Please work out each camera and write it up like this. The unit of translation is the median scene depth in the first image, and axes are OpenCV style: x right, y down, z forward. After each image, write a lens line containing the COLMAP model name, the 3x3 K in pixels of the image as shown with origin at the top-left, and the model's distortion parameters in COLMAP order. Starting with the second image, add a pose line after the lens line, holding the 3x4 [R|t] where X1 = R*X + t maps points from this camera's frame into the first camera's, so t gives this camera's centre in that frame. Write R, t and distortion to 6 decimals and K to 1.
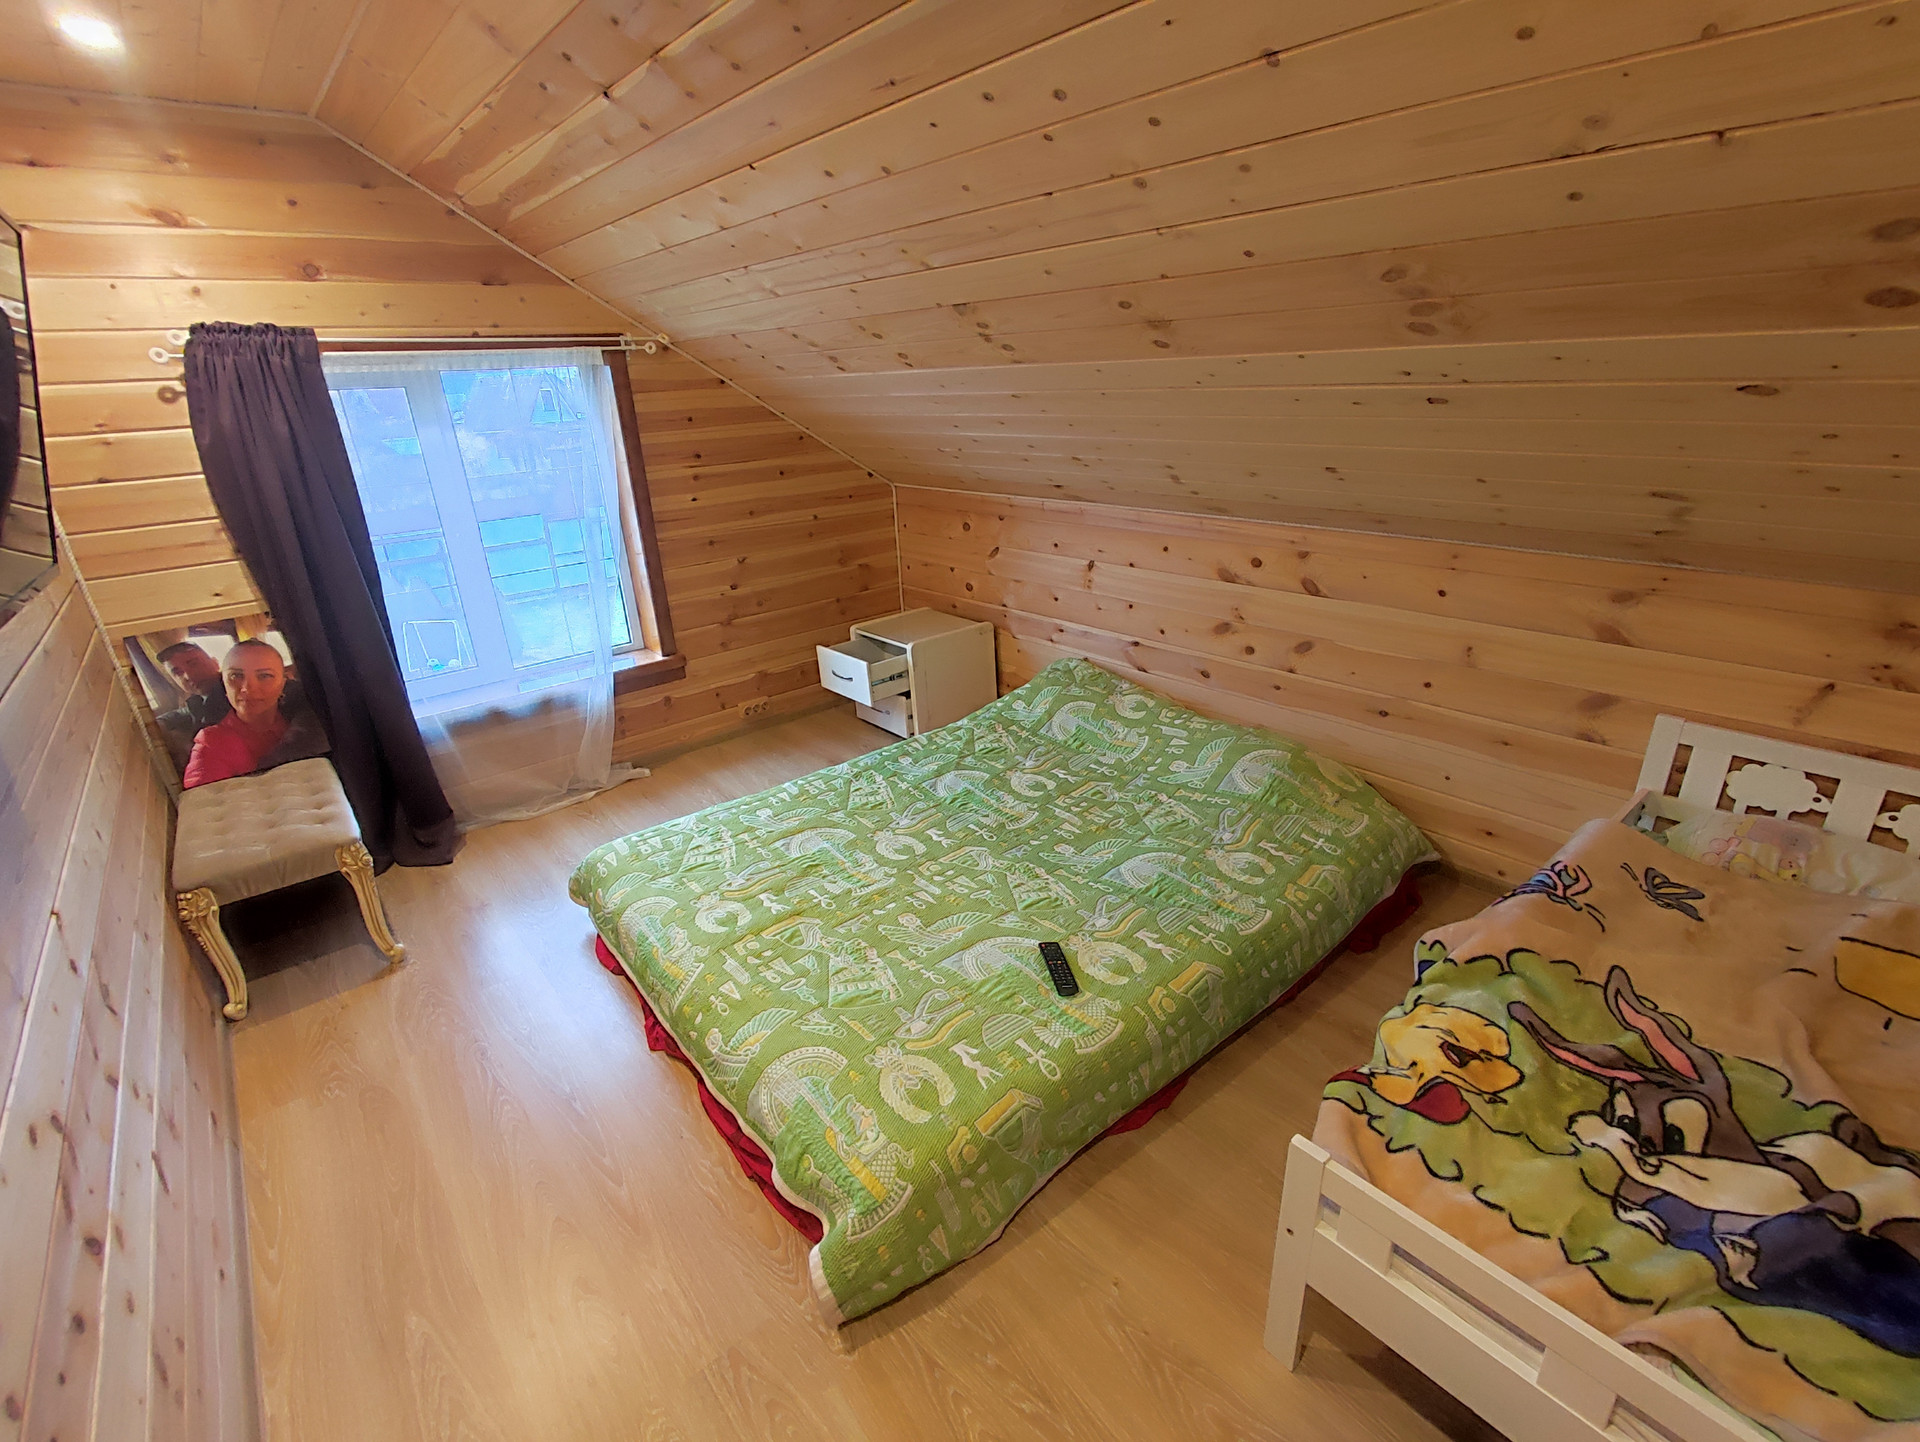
lens RADIAL K [[873.0, 0, 953.6], [0, 873.0, 732.6], [0, 0, 1]] dist [0.001362, -0.001648]
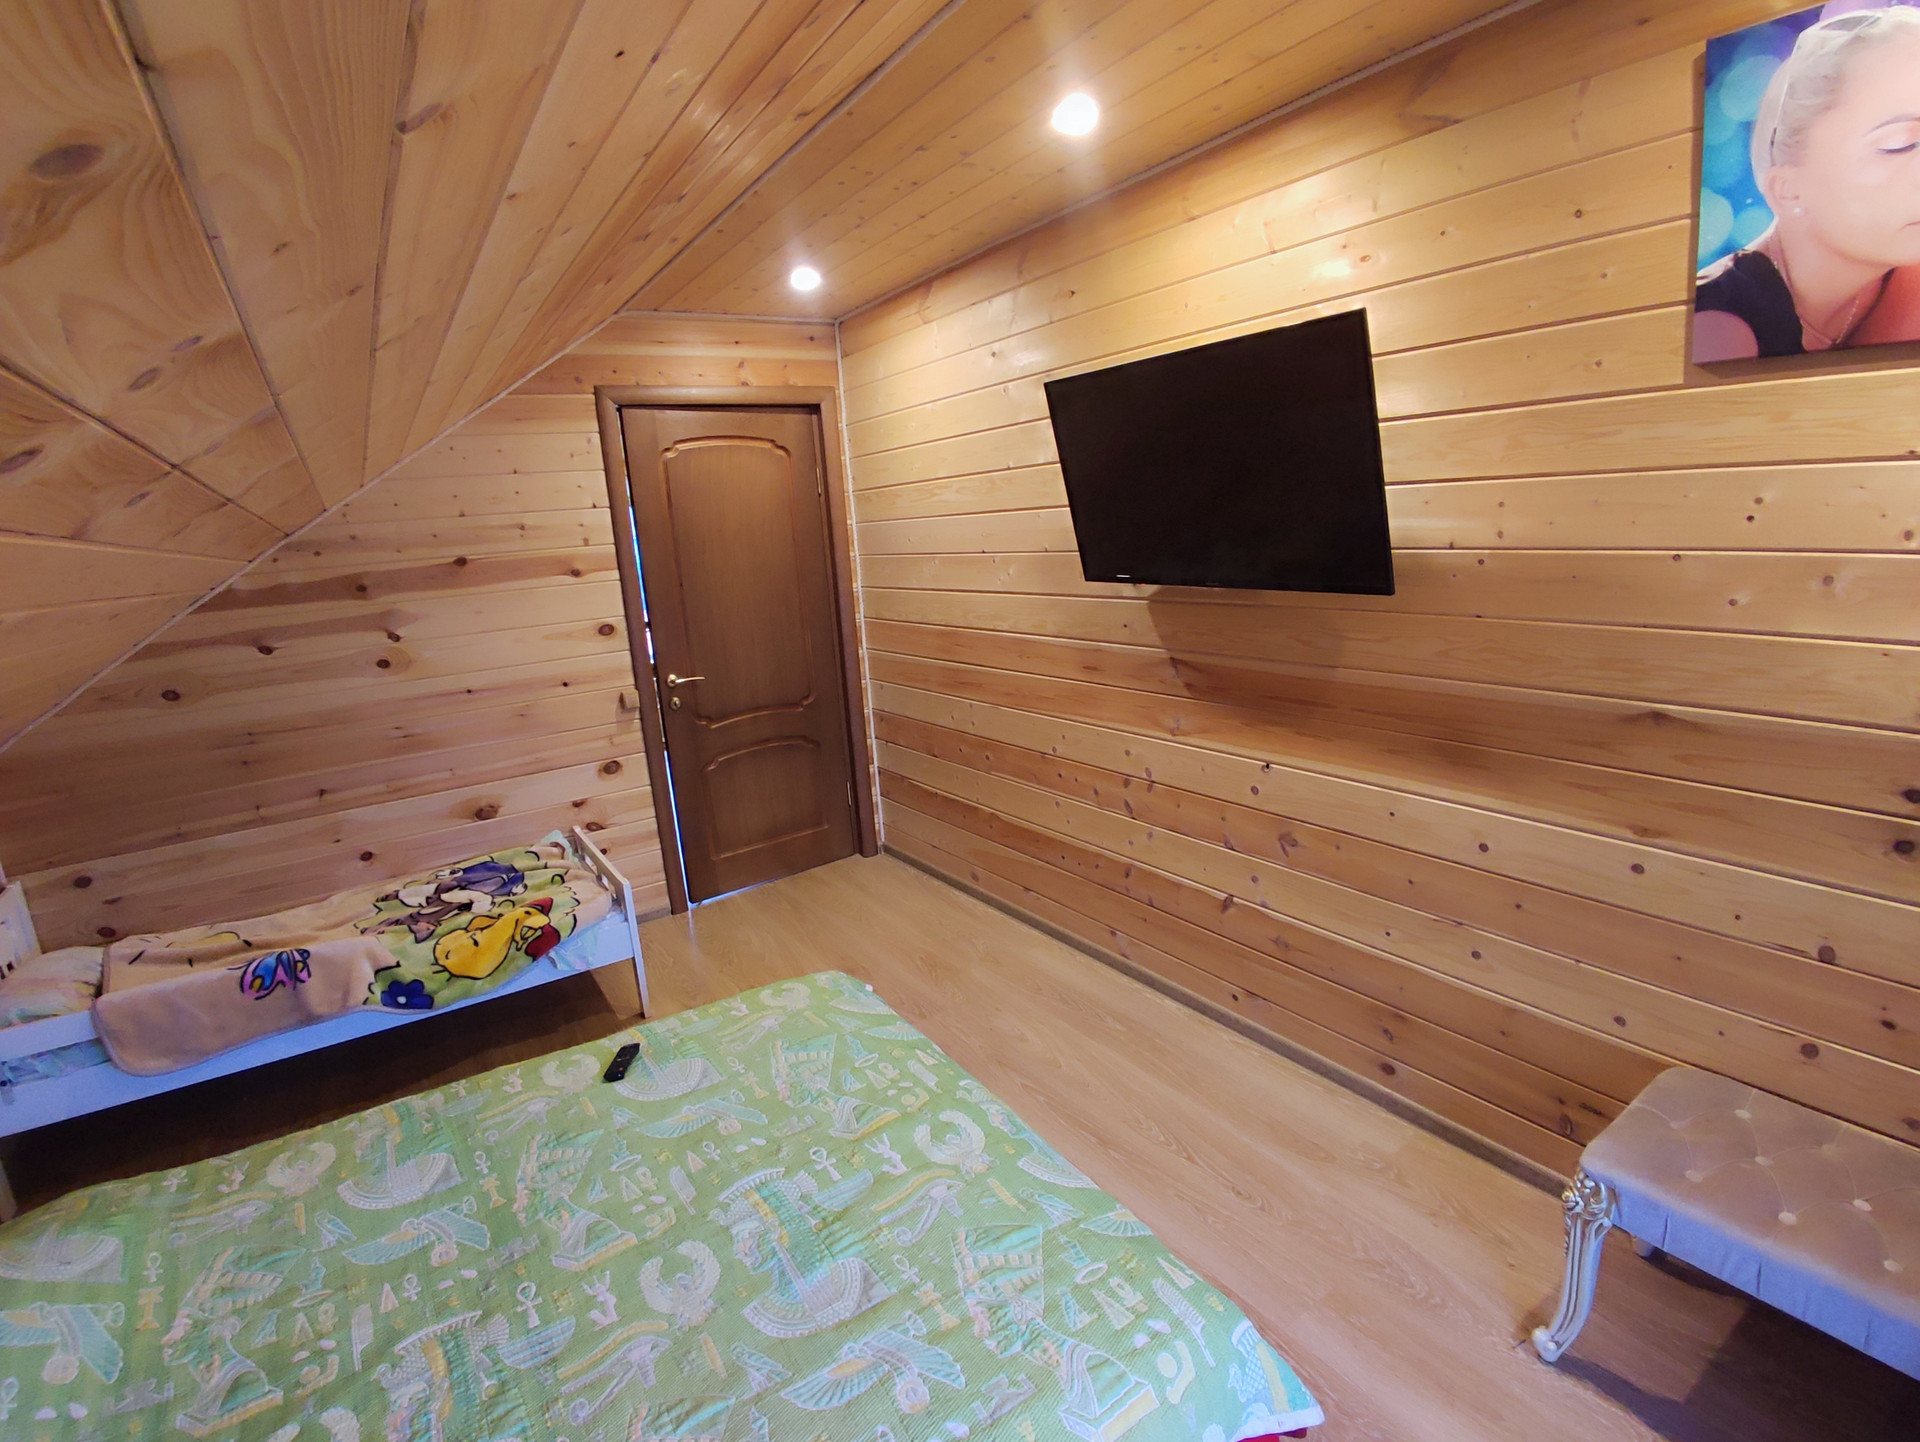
lens RADIAL K [[873.0, 0, 953.6], [0, 873.0, 732.6], [0, 0, 1]] dist [0.001362, -0.001648]
pose [[-0.985633, 0.110080, 0.128102, -0.390561], [0.165144, 0.787182, 0.594199, -0.520118], [-0.035429, 0.606817, -0.794051, 1.341556]]
